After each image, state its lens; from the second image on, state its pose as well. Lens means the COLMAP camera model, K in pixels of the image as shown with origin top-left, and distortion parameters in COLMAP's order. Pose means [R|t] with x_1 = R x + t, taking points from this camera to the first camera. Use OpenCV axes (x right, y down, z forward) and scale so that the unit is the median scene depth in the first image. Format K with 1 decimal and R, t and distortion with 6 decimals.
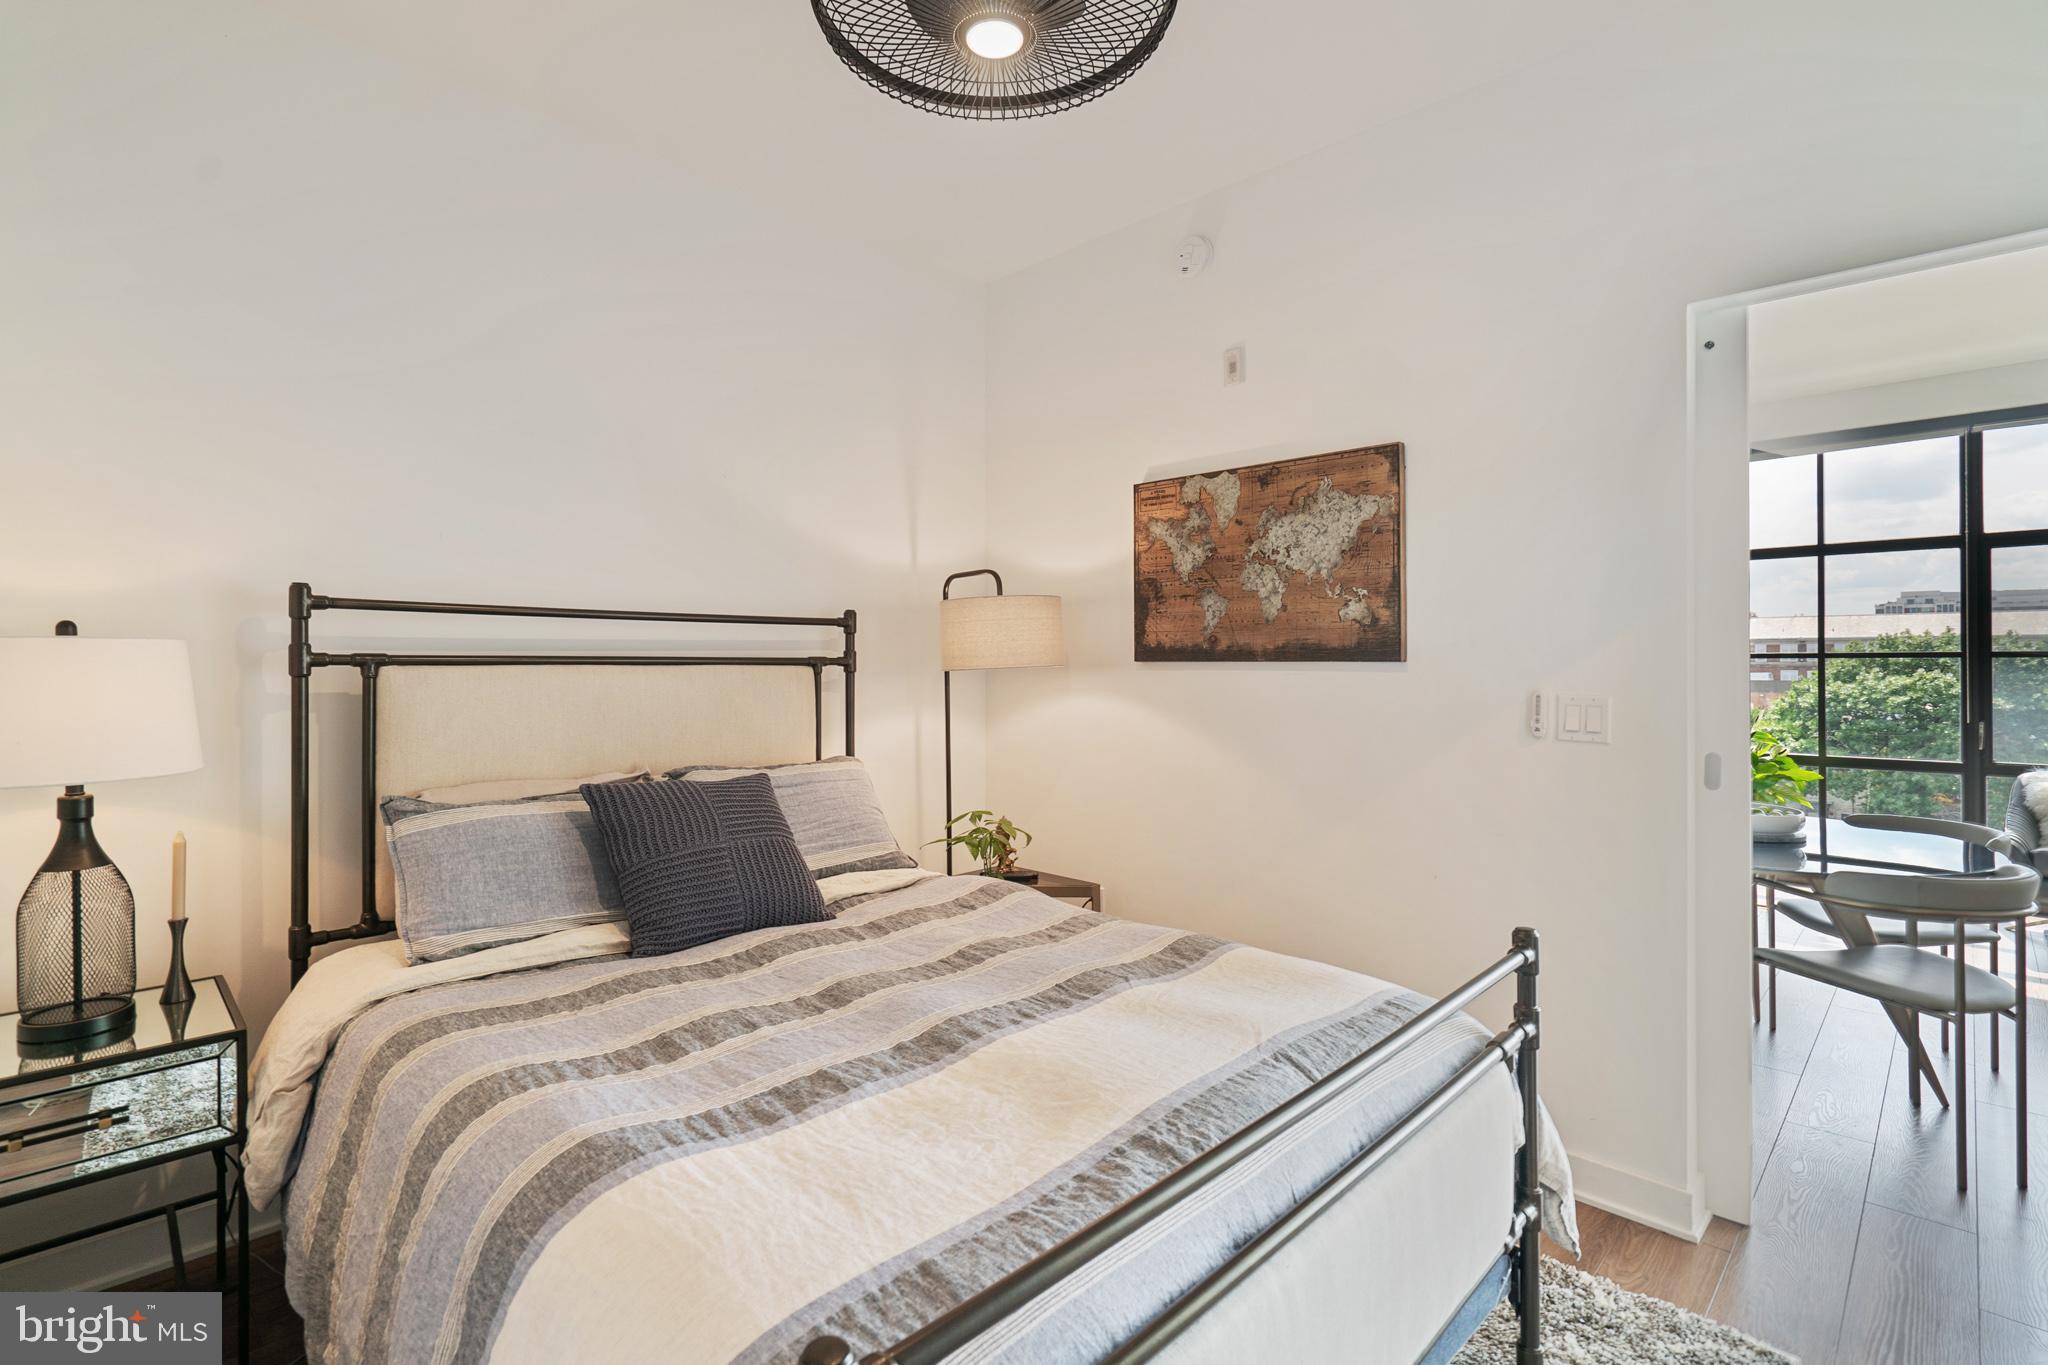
lens RADIAL K [[952.9, 0, 1011.3], [0, 952.9, 683.1], [0, 0, 1]] dist [-0.013996, 0.000961]
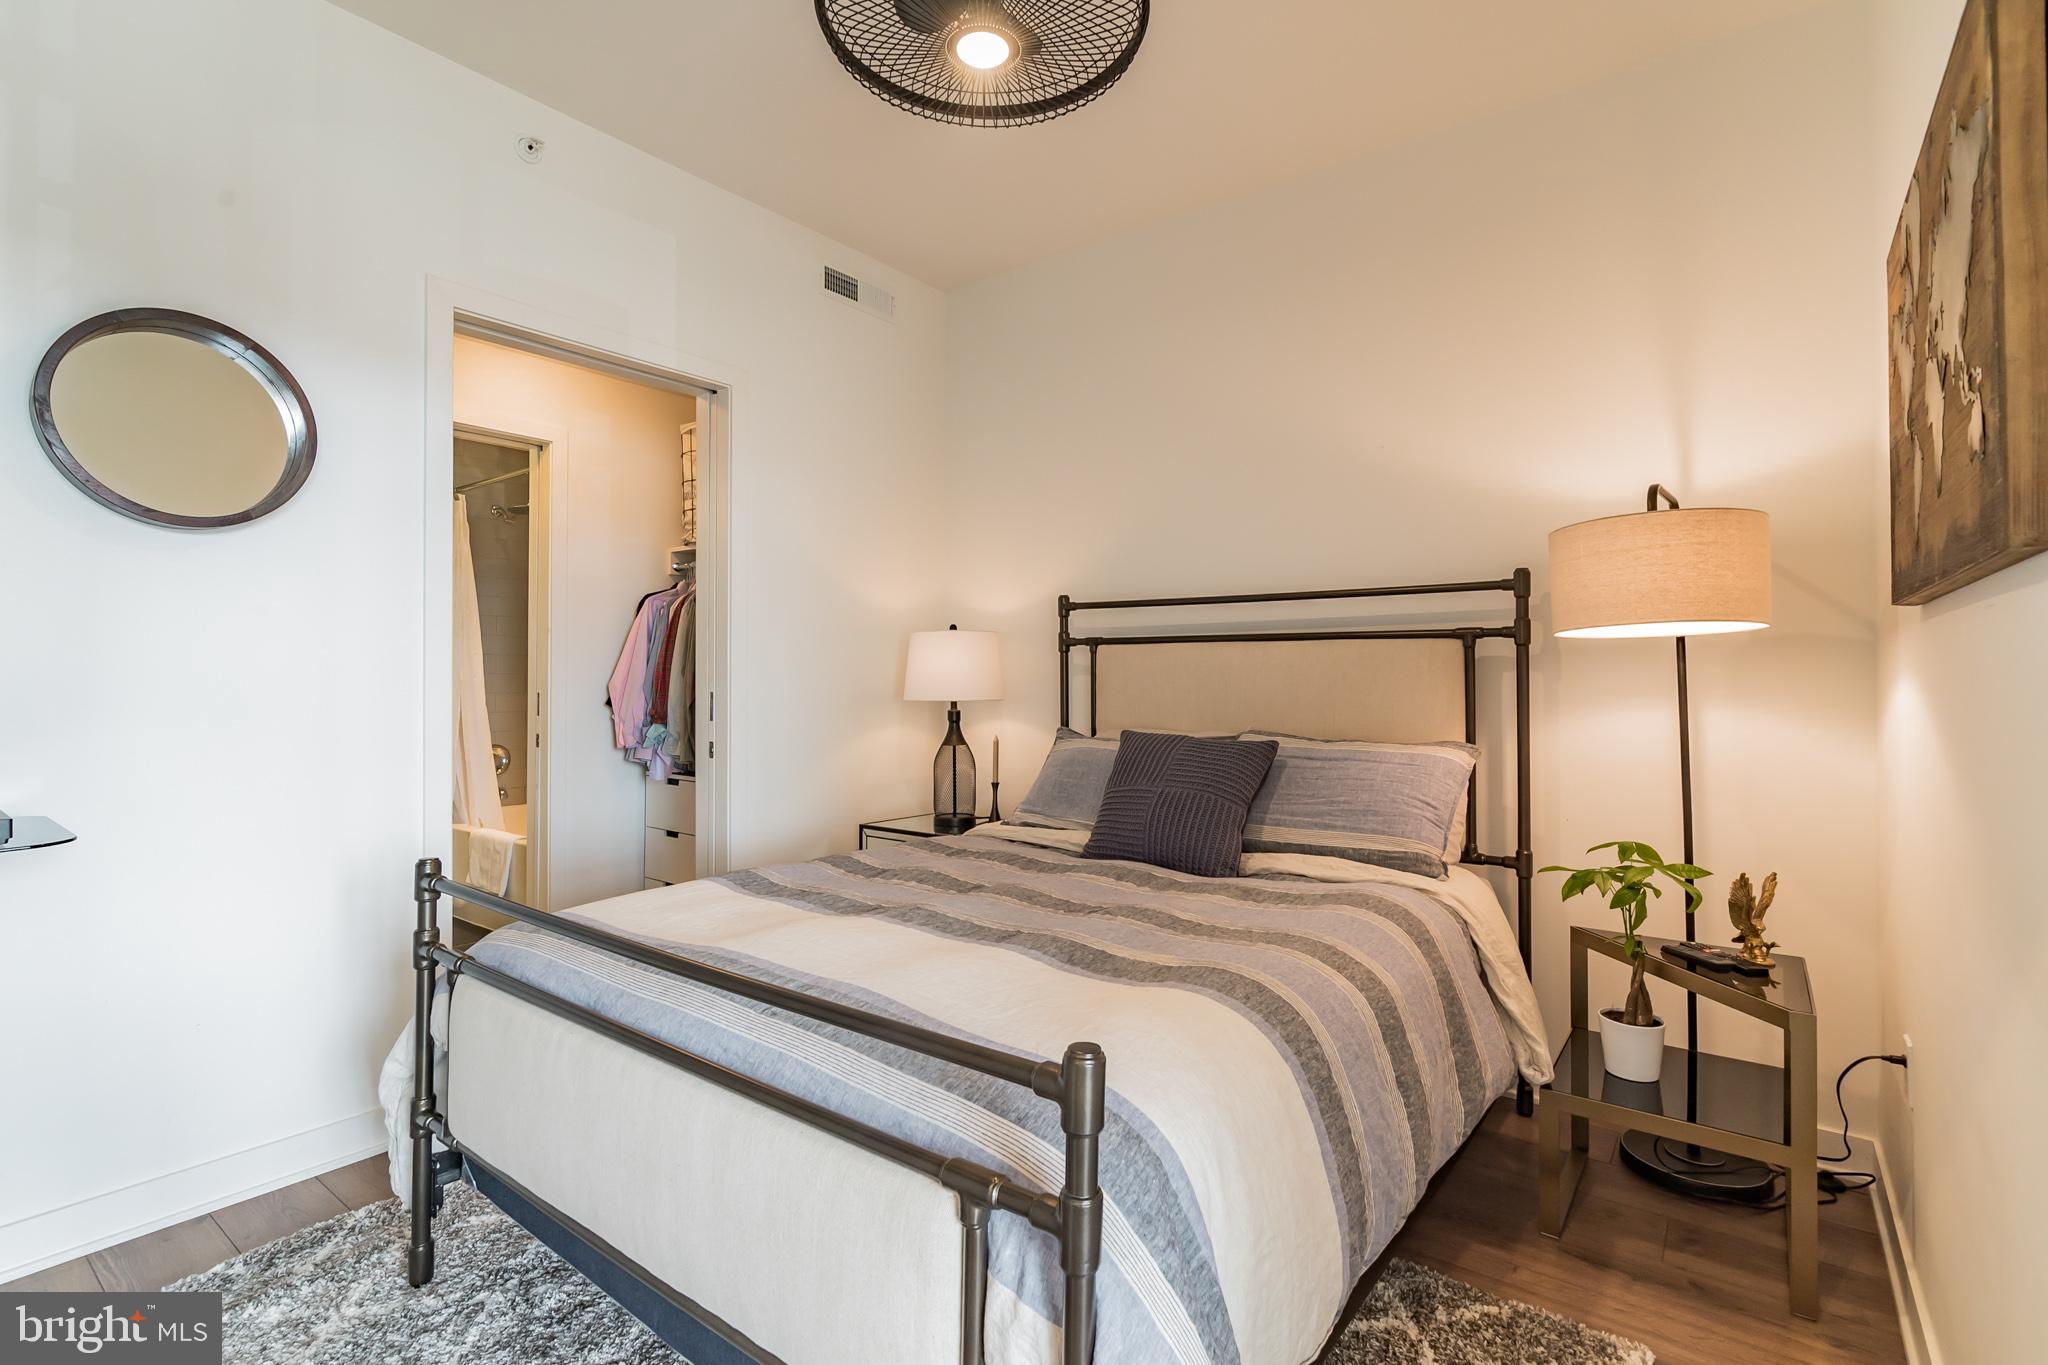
lens RADIAL K [[934.1, 0, 1027.9], [0, 934.1, 692.0], [0, 0, 1]] dist [-0.003229, -0.000325]
pose [[0.143100, 0.017667, -0.989551, 0.655927], [-0.021981, 0.999651, 0.014668, 0.030840], [0.989464, 0.019652, 0.143438, 0.551023]]
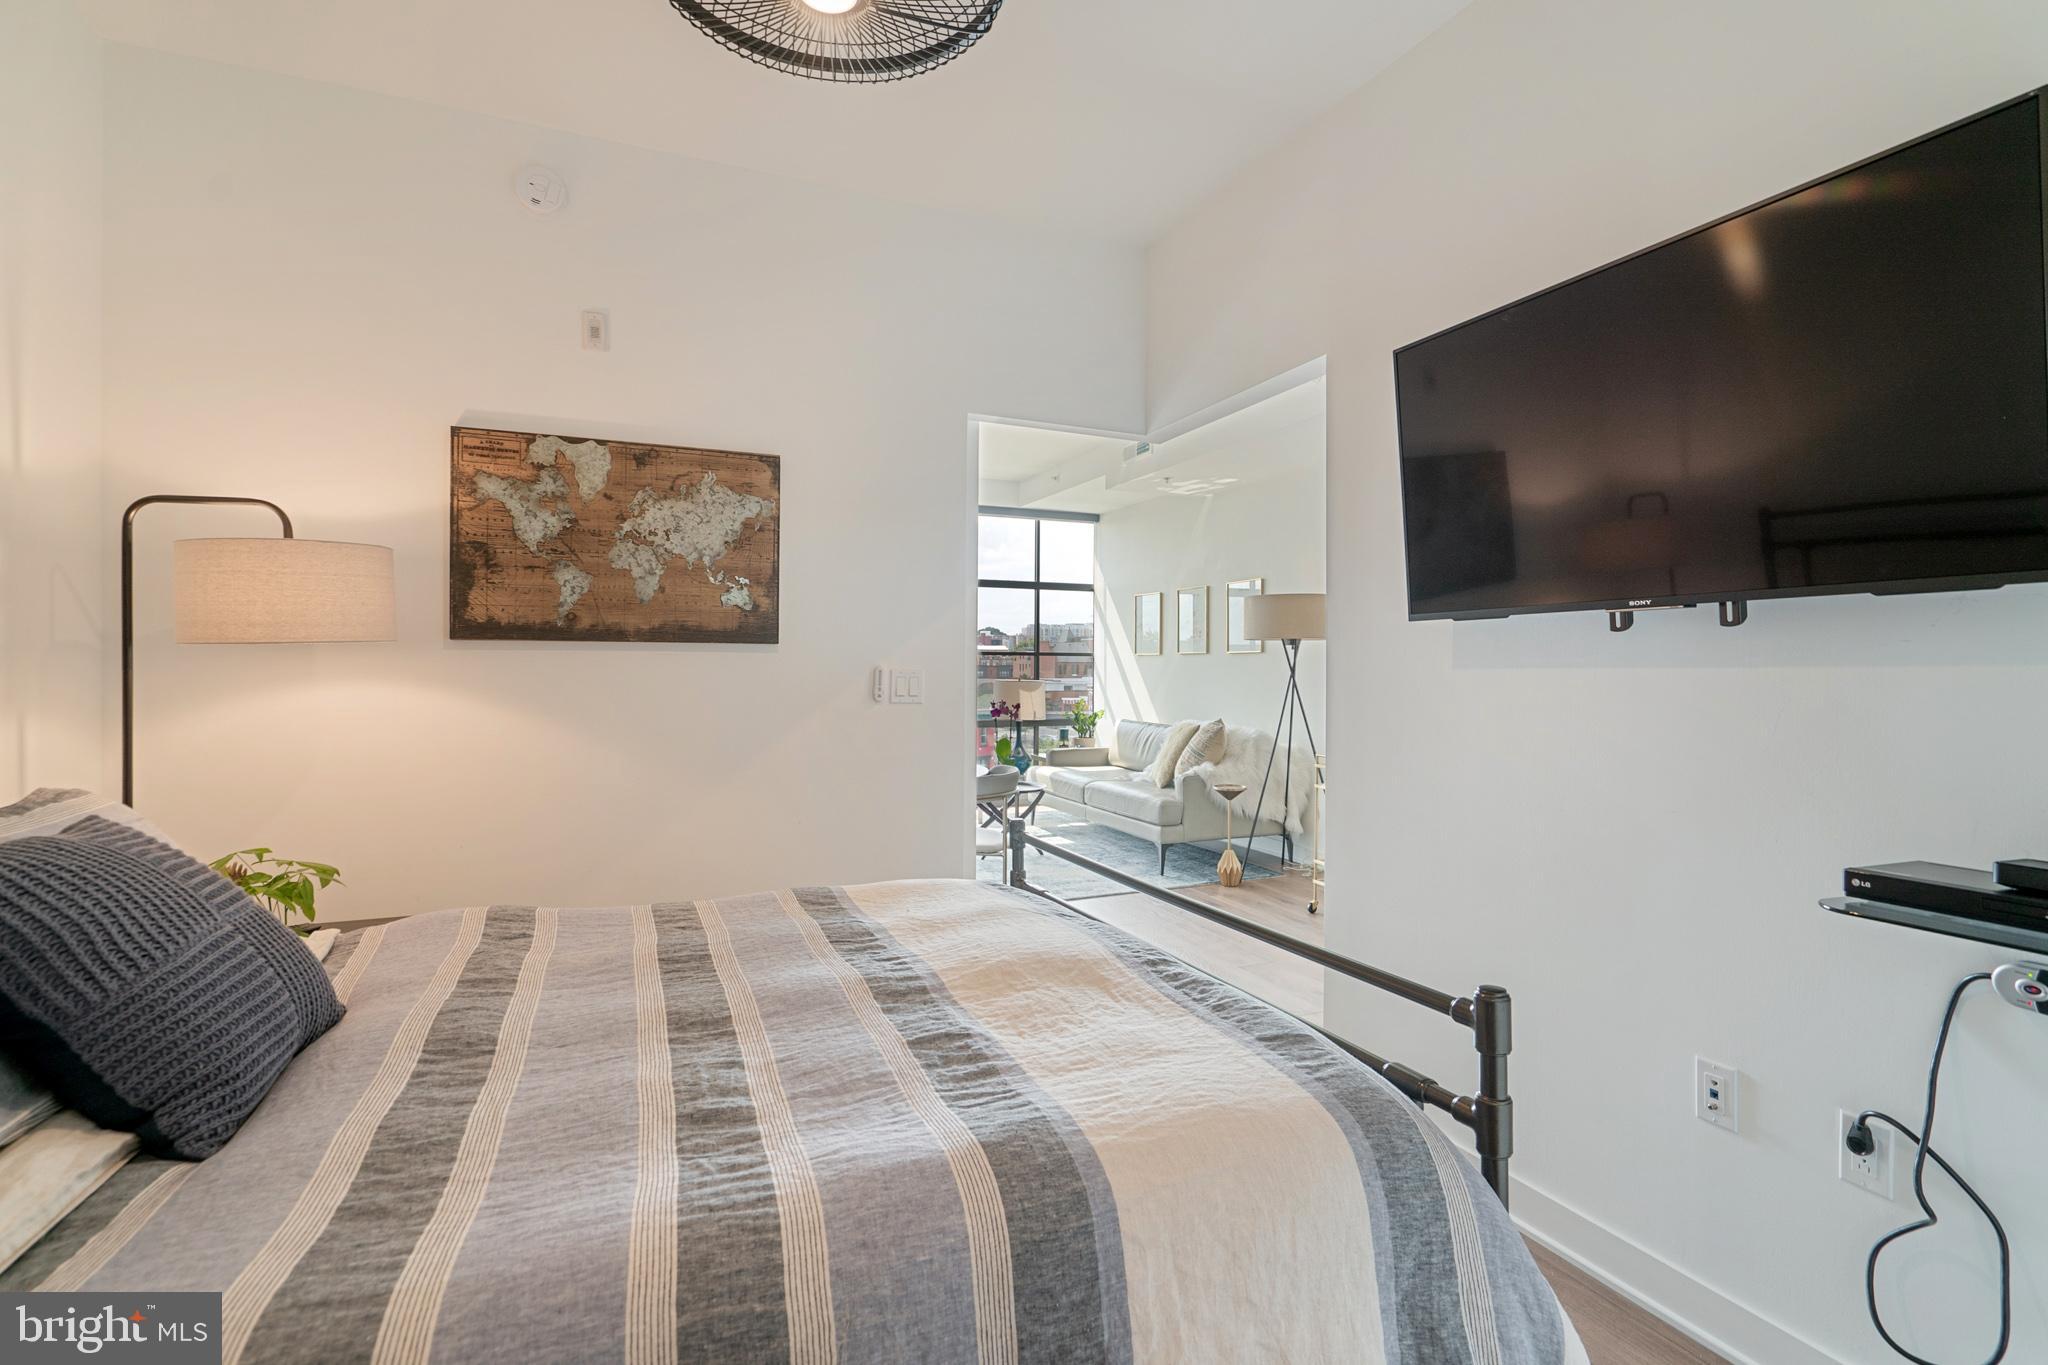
lens RADIAL K [[952.9, 0, 1011.3], [0, 952.9, 683.1], [0, 0, 1]] dist [-0.013996, 0.000961]
pose [[0.379135, -0.010616, 0.925281, -0.522738], [0.017038, 0.999845, 0.004490, 0.023559], [-0.925185, 0.014063, 0.379257, 0.271671]]
